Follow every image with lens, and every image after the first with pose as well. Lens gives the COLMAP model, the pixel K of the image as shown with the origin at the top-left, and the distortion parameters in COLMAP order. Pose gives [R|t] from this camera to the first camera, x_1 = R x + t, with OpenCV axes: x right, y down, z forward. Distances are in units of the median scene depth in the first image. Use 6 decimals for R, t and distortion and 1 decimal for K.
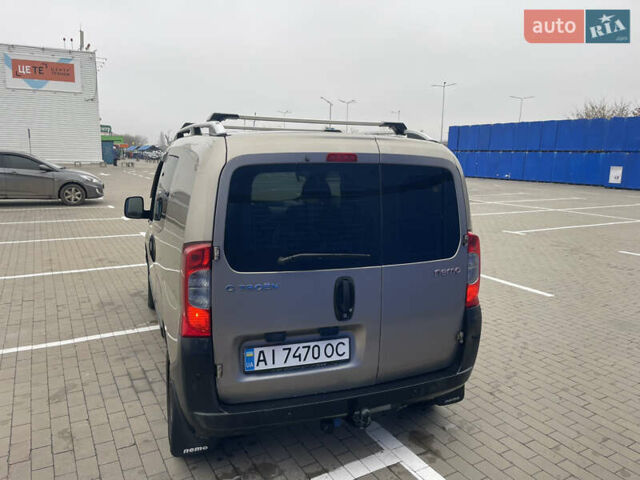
lens RADIAL K [[481.4, 0, 317.3], [0, 481.4, 239.8], [0, 0, 1]] dist [0.069780, -0.085716]
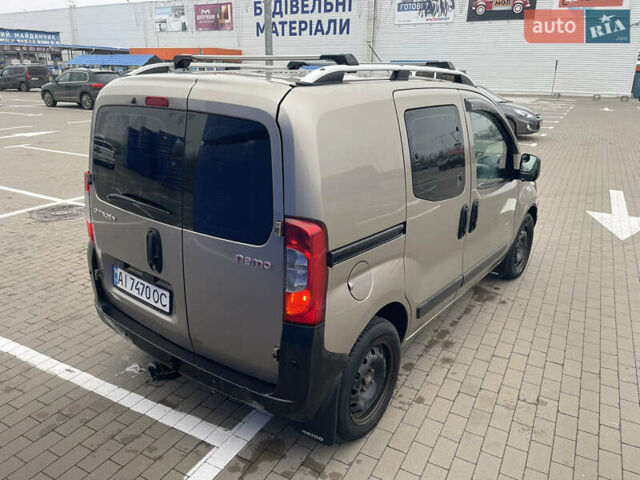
lens RADIAL K [[481.4, 0, 324.6], [0, 481.4, 239.6], [0, 0, 1]] dist [0.069780, -0.085716]
pose [[0.531885, 0.260227, -0.805841, 0.658084], [-0.152467, 0.965490, 0.211148, -0.101634], [0.832978, 0.010558, 0.553206, 0.479044]]
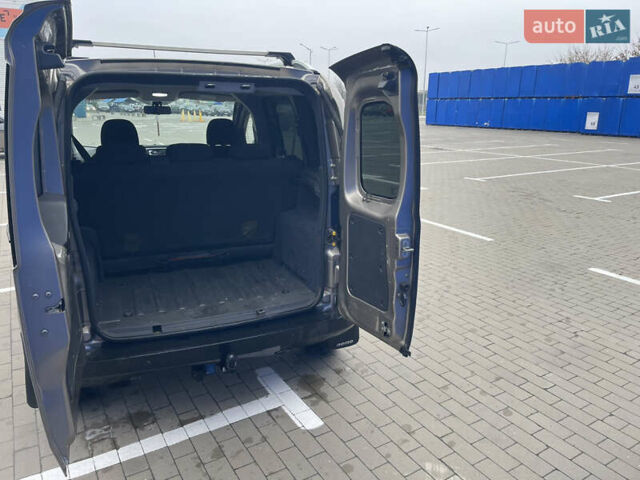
lens RADIAL K [[481.4, 0, 317.0], [0, 481.4, 236.0], [0, 0, 1]] dist [0.069780, -0.085716]
pose [[0.999497, -0.018714, 0.025598, 0.160664], [0.016370, 0.995907, 0.088892, 0.020563], [-0.027157, -0.088428, 0.995712, 0.038288]]
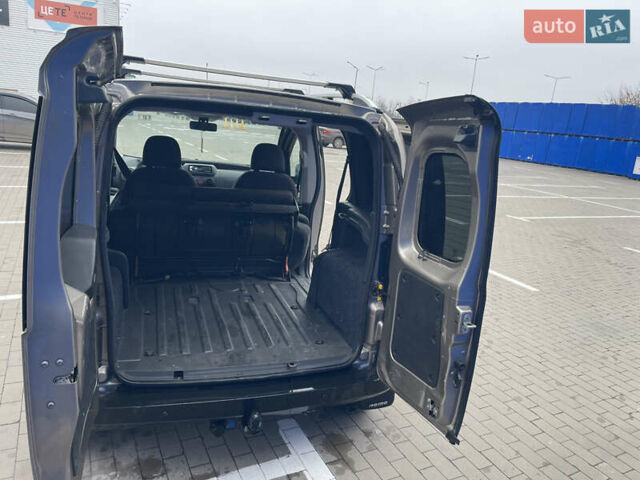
lens RADIAL K [[481.4, 0, 321.4], [0, 481.4, 237.7], [0, 0, 1]] dist [0.069780, -0.085716]
pose [[0.996310, 0.082488, -0.023725, 0.135958], [-0.080839, 0.994694, 0.063639, -0.018763], [0.028848, -0.061486, 0.997691, 0.101378]]
